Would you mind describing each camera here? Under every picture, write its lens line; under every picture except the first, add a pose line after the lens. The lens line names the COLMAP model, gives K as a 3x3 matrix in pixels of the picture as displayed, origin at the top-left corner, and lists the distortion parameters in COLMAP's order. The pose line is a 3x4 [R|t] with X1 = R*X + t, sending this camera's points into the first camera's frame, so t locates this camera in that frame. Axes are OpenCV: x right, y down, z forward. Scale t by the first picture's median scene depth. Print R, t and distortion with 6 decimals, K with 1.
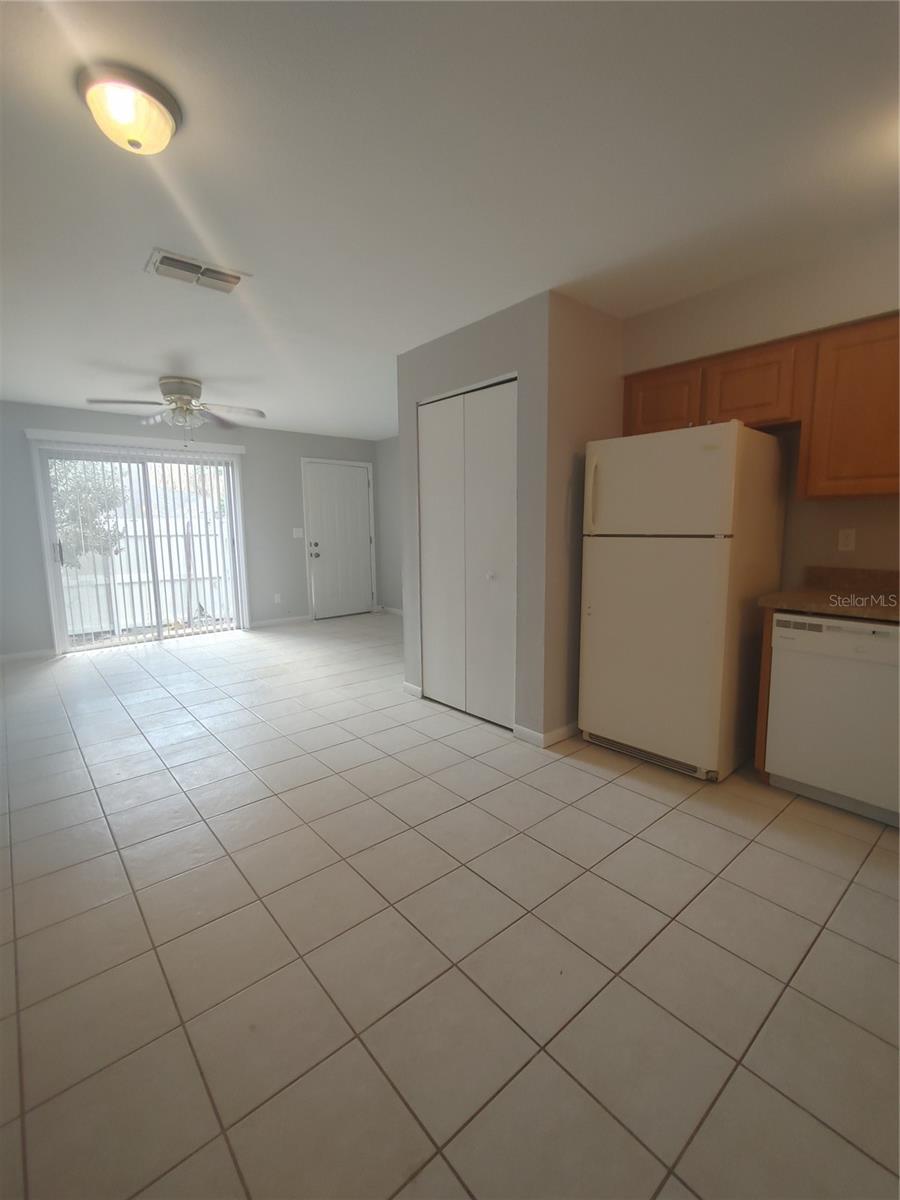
lens RADIAL K [[528.5, 0, 450.0], [0, 528.5, 600.0], [0, 0, 1]] dist [0.000751, 0.000247]
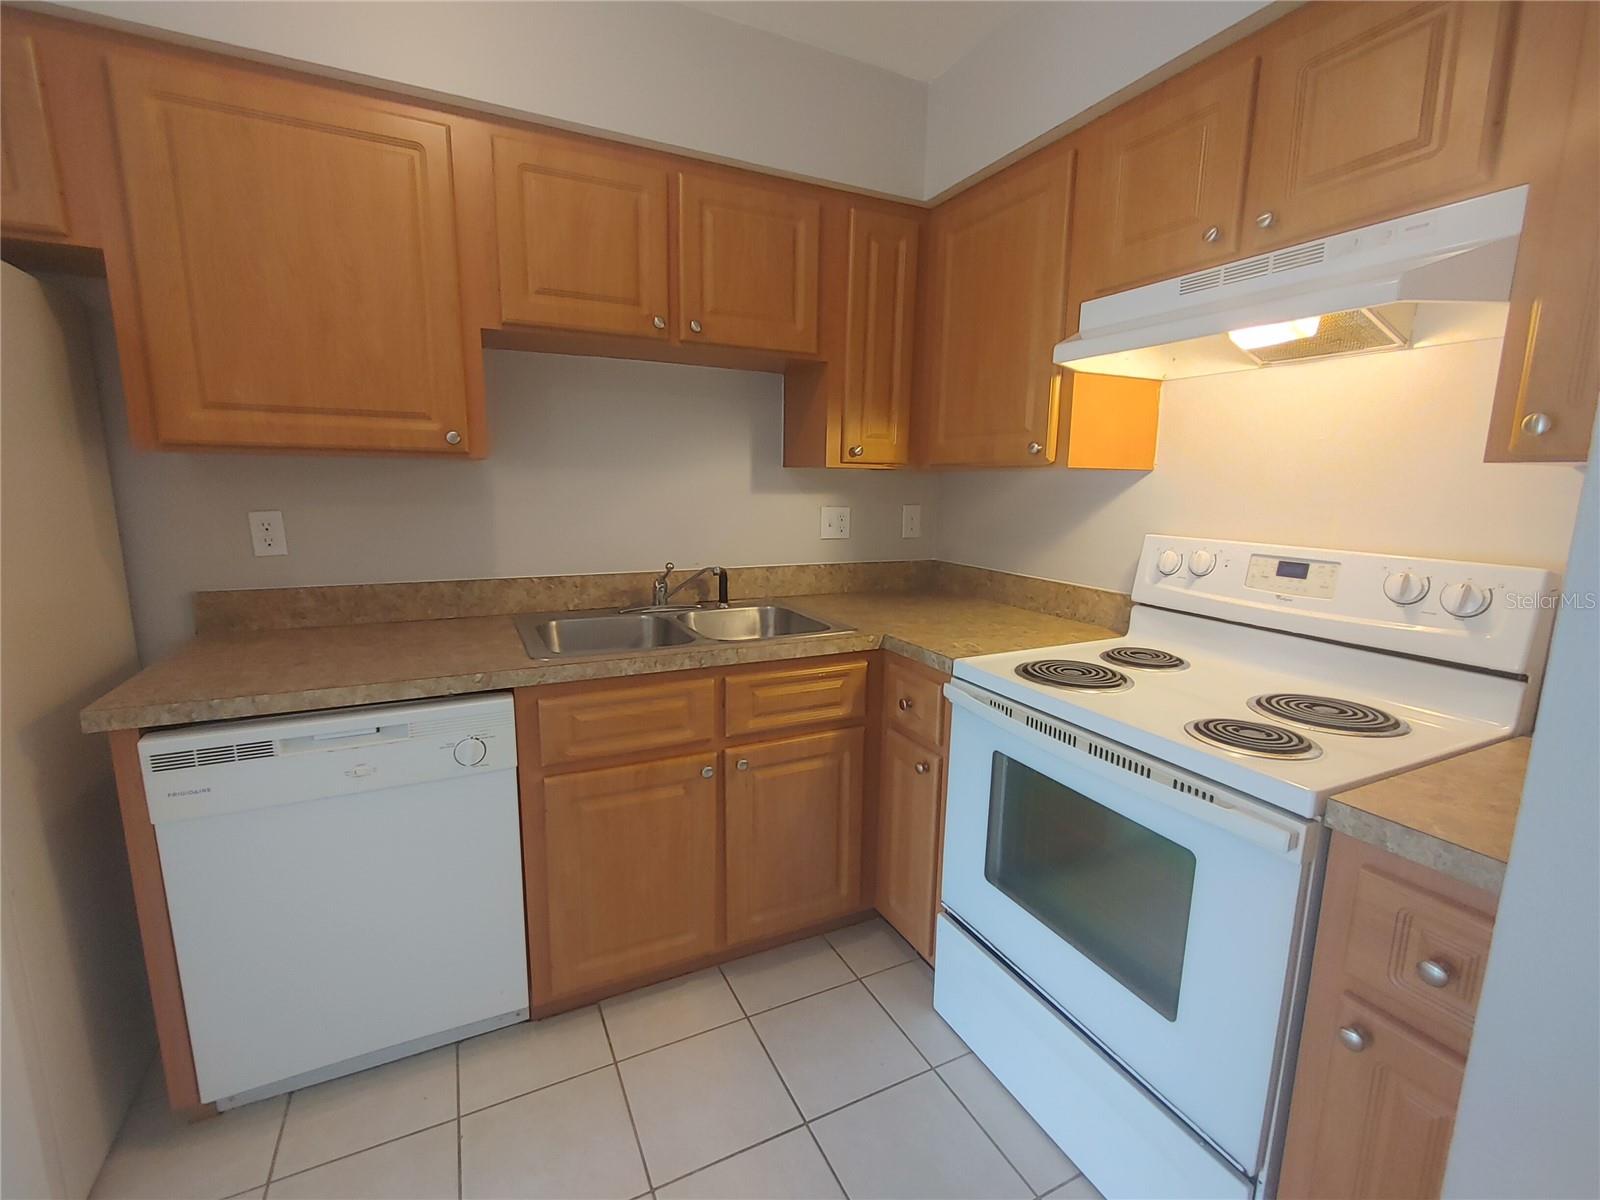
lens RADIAL K [[704.7, 0, 794.6], [0, 704.7, 599.4], [0, 0, 1]] dist [0.000751, 0.000247]
pose [[0.251168, -0.150855, 0.956116, 0.248636], [0.121771, 0.984857, 0.123401, -0.081198], [-0.960253, 0.085433, 0.265735, 0.381868]]
